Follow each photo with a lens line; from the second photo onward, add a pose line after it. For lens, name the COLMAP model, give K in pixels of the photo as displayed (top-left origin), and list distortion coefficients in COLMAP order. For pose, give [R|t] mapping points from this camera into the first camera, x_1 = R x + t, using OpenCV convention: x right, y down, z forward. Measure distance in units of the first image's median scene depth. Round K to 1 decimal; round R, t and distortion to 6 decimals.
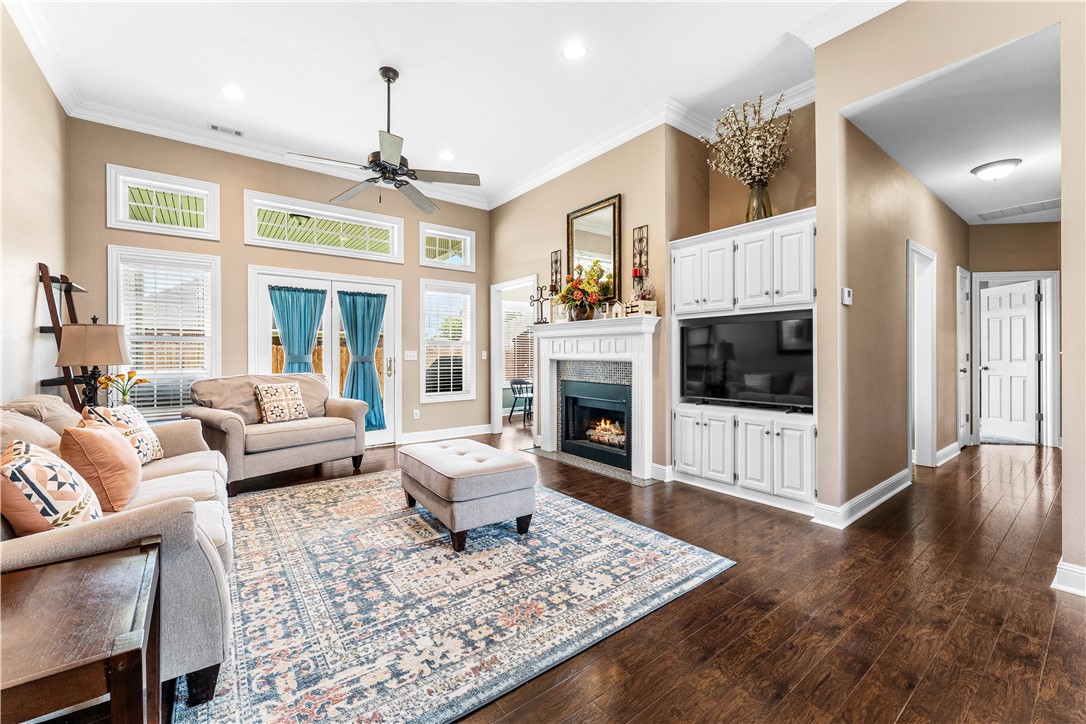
lens RADIAL K [[438.7, 0, 535.5], [0, 438.7, 351.8], [0, 0, 1]] dist [-0.000580, -0.000716]
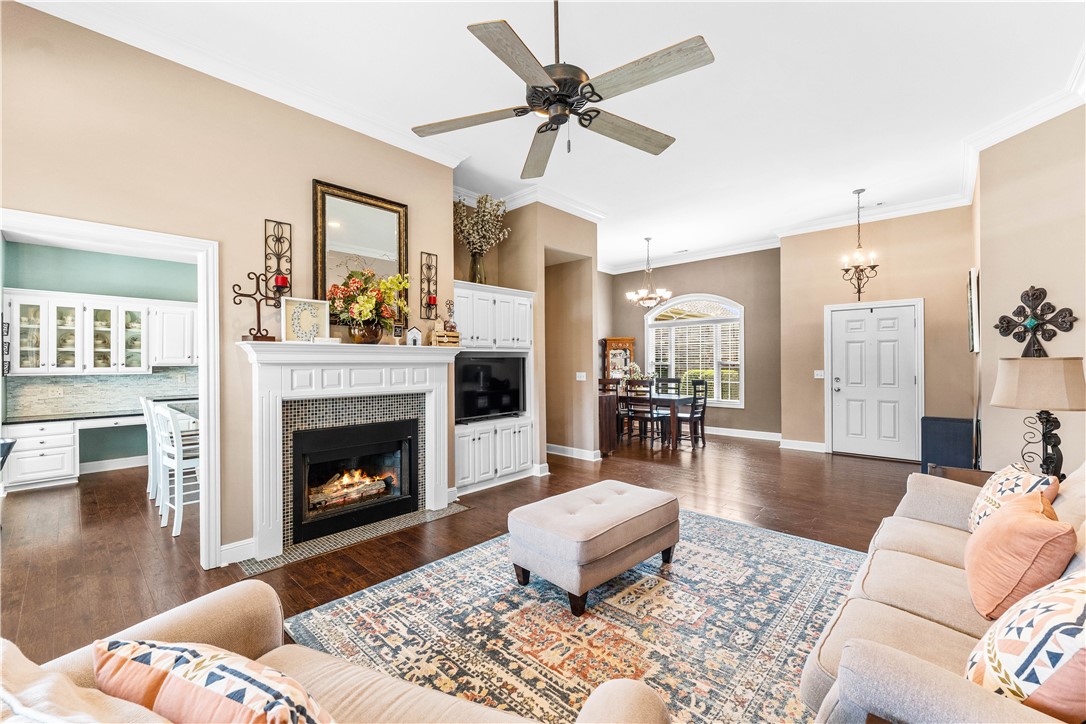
lens RADIAL K [[438.7, 0, 537.6], [0, 438.7, 360.5], [0, 0, 1]] dist [-0.000580, -0.000716]
pose [[-0.167219, 0.006357, 0.985899, -0.785706], [0.000003, 0.999979, -0.006448, -0.042357], [-0.985920, -0.001075, -0.167216, 0.957475]]
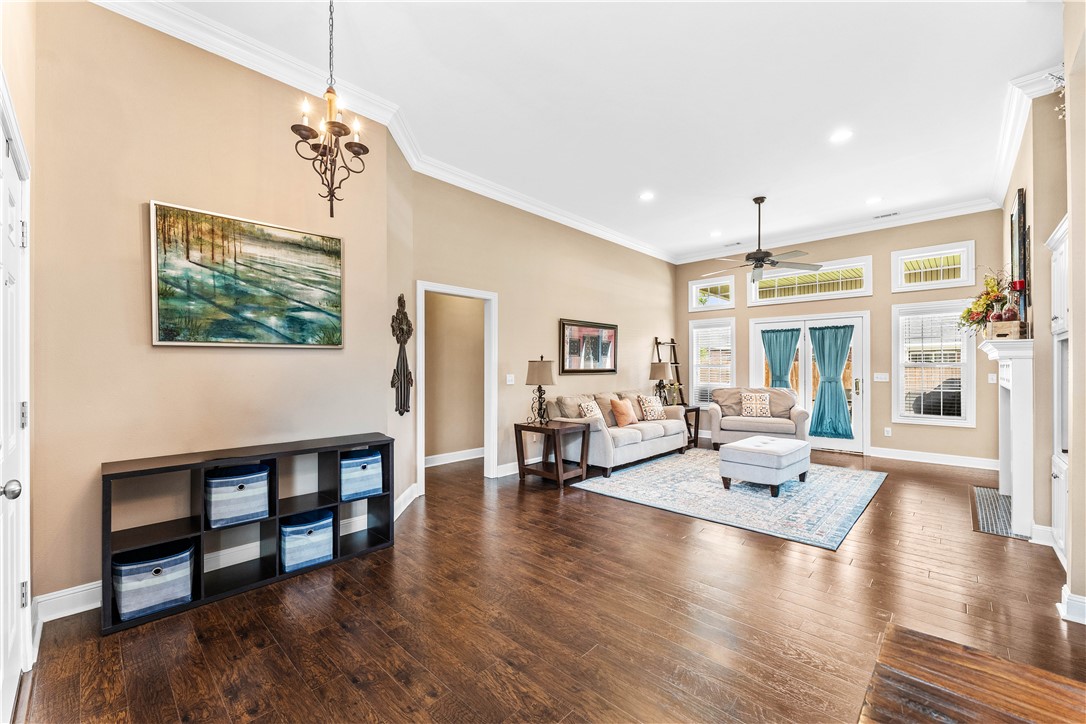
lens RADIAL K [[438.7, 0, 538.6], [0, 438.7, 362.9], [0, 0, 1]] dist [-0.000580, -0.000716]
pose [[0.158645, -0.008538, -0.987299, 0.927713], [0.005551, 0.999955, -0.007755, -0.033067], [0.987320, -0.004250, 0.158685, -0.028394]]
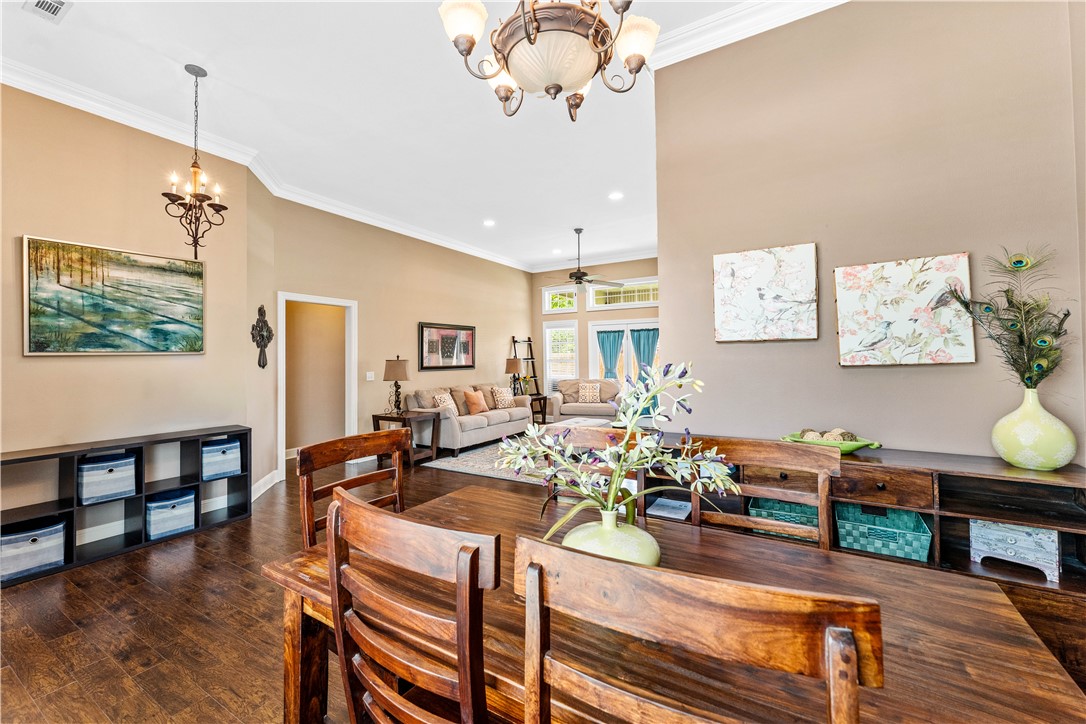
lens RADIAL K [[438.7, 0, 526.7], [0, 438.7, 348.2], [0, 0, 1]] dist [-0.000580, -0.000716]
pose [[0.367063, -0.025592, -0.929844, 1.190403], [0.013914, 0.999661, -0.022021, -0.048576], [0.930092, -0.004855, 0.367294, 0.038755]]
